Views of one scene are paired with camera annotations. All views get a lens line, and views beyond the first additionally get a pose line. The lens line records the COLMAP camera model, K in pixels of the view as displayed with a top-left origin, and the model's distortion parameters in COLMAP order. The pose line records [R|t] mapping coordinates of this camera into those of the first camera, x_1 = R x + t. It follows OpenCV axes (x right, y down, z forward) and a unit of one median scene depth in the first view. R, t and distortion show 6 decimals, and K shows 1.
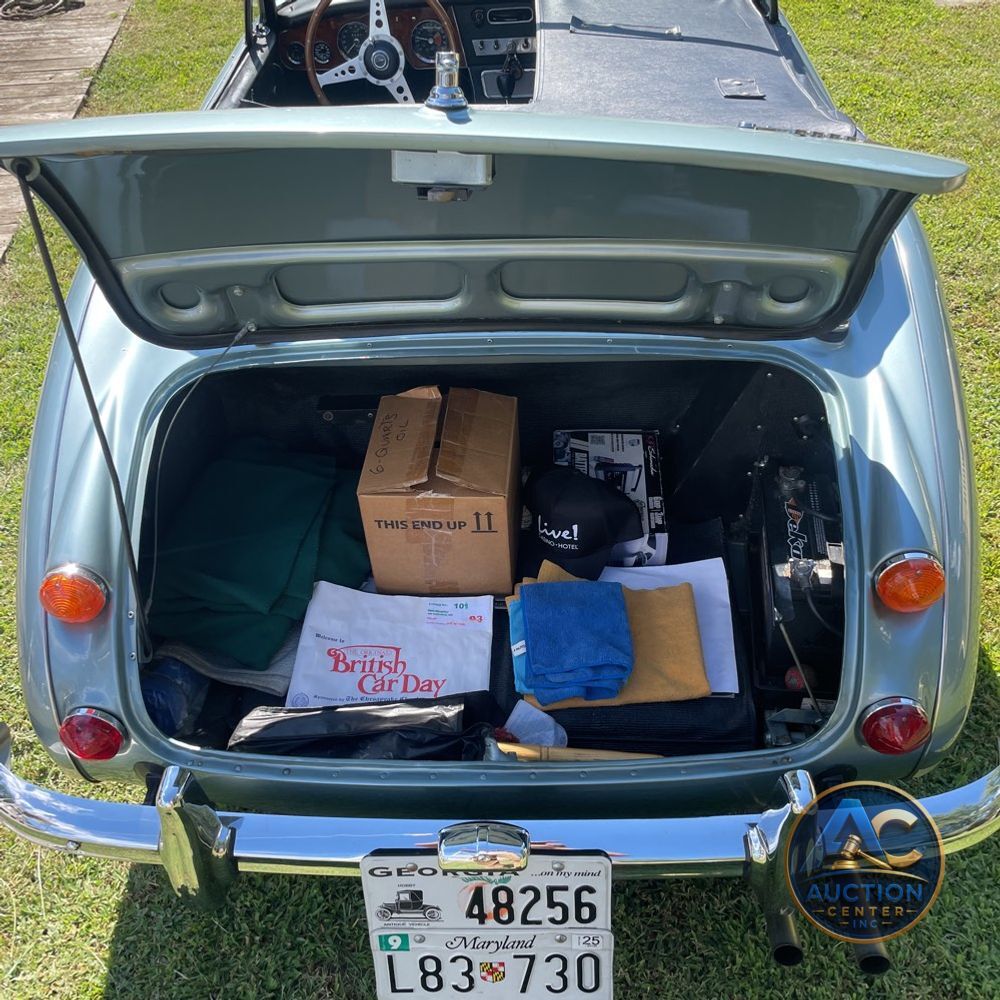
lens RADIAL K [[1005.3, 0, 500.0], [0, 1005.3, 500.0], [0, 0, 1]] dist [0.074049, -0.102781]
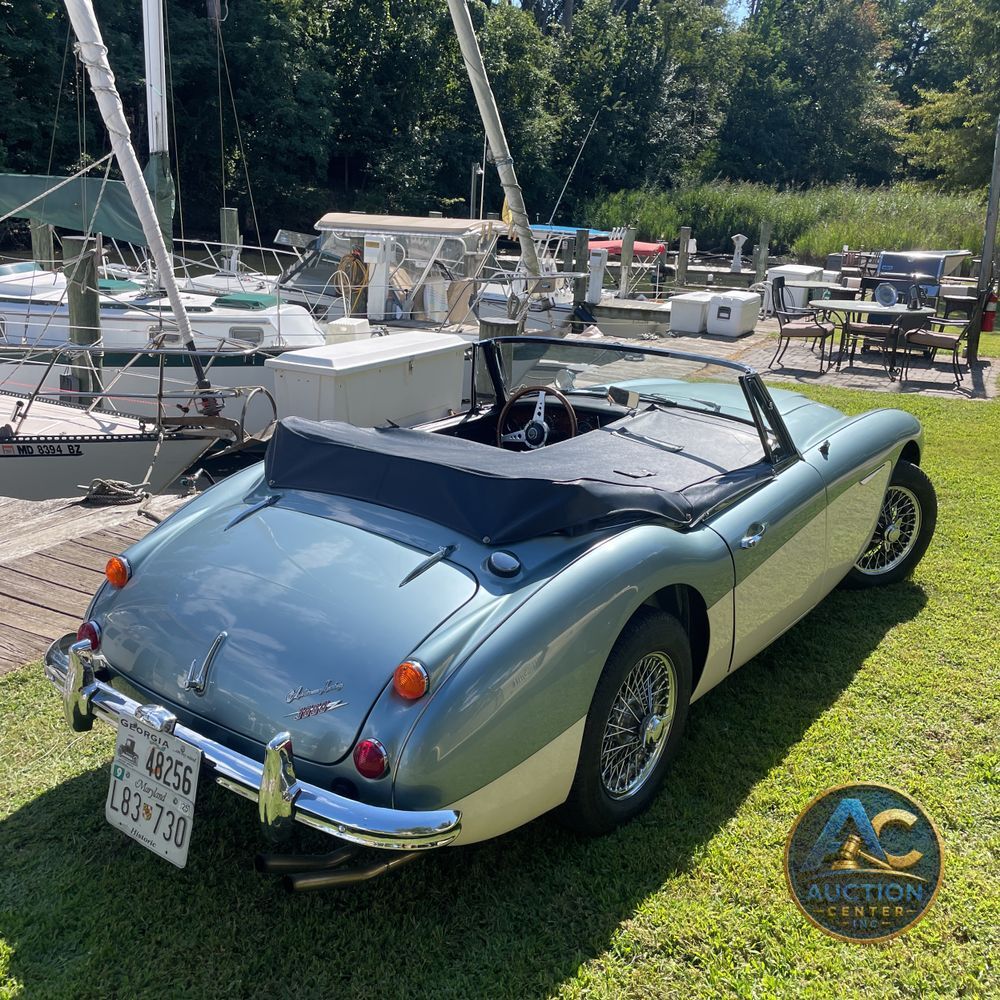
lens RADIAL K [[1005.3, 0, 500.0], [0, 1005.3, 500.0], [0, 0, 1]] dist [0.074049, -0.102781]
pose [[0.815854, 0.222665, -0.533670, 1.116731], [-0.418364, 0.864391, -0.278925, 0.187576], [0.399192, 0.450830, 0.798372, -0.367785]]
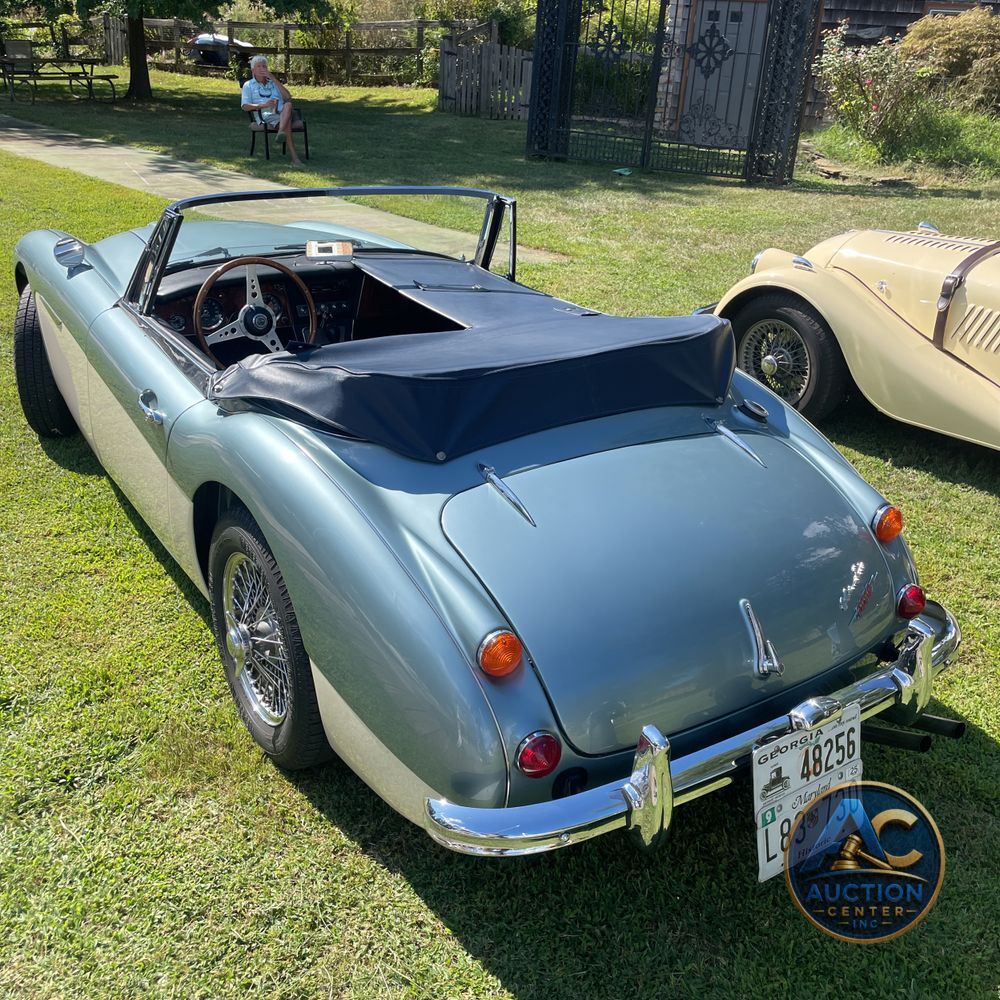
lens RADIAL K [[978.8, 0, 497.9], [0, 978.8, 497.2], [0, 0, 1]] dist [0.122484, -0.152131]
pose [[0.811096, -0.169200, 0.559907, -0.945592], [0.309717, 0.936274, -0.165729, 0.096510], [-0.496185, 0.307834, 0.811812, -0.101126]]
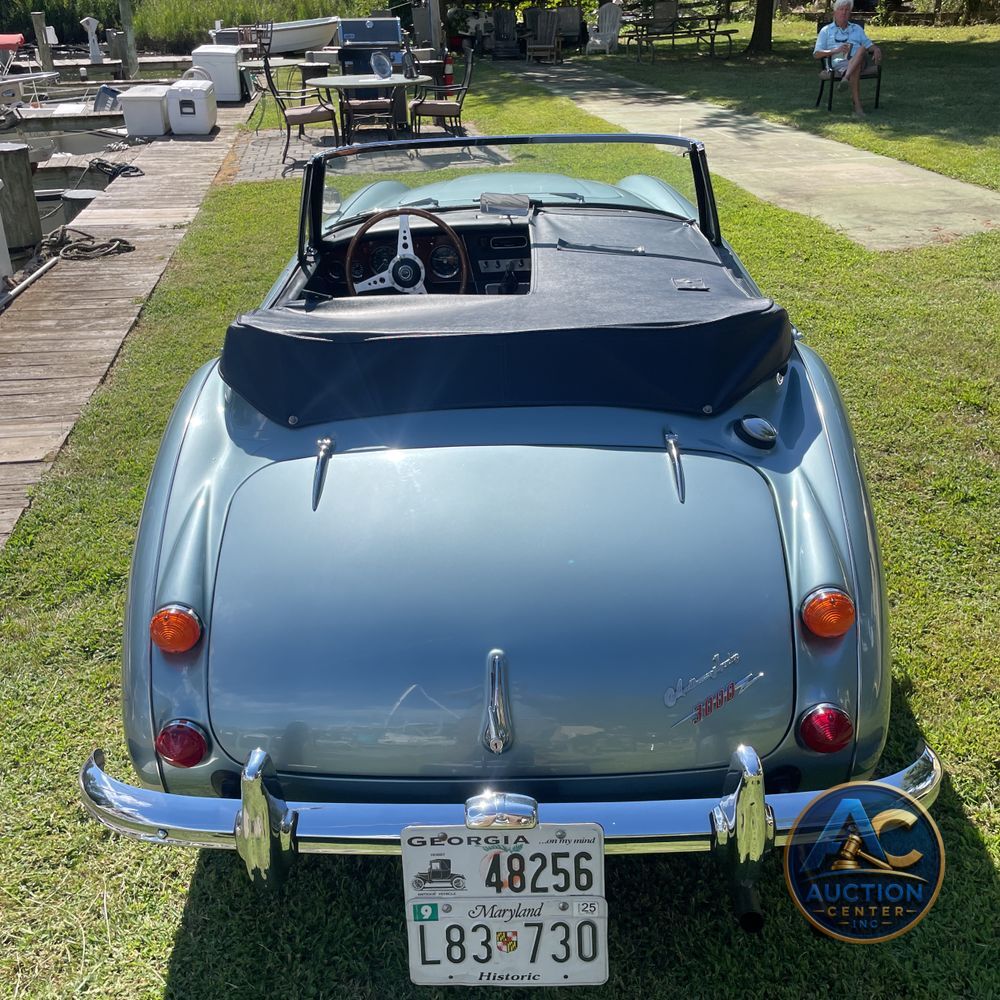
lens RADIAL K [[1005.3, 0, 500.0], [0, 1005.3, 500.0], [0, 0, 1]] dist [0.074049, -0.102781]
pose [[0.999936, 0.000835, 0.011251, -0.024493], [0.001713, 0.974446, -0.224613, 0.187505], [-0.011151, 0.224618, 0.974383, -0.234006]]
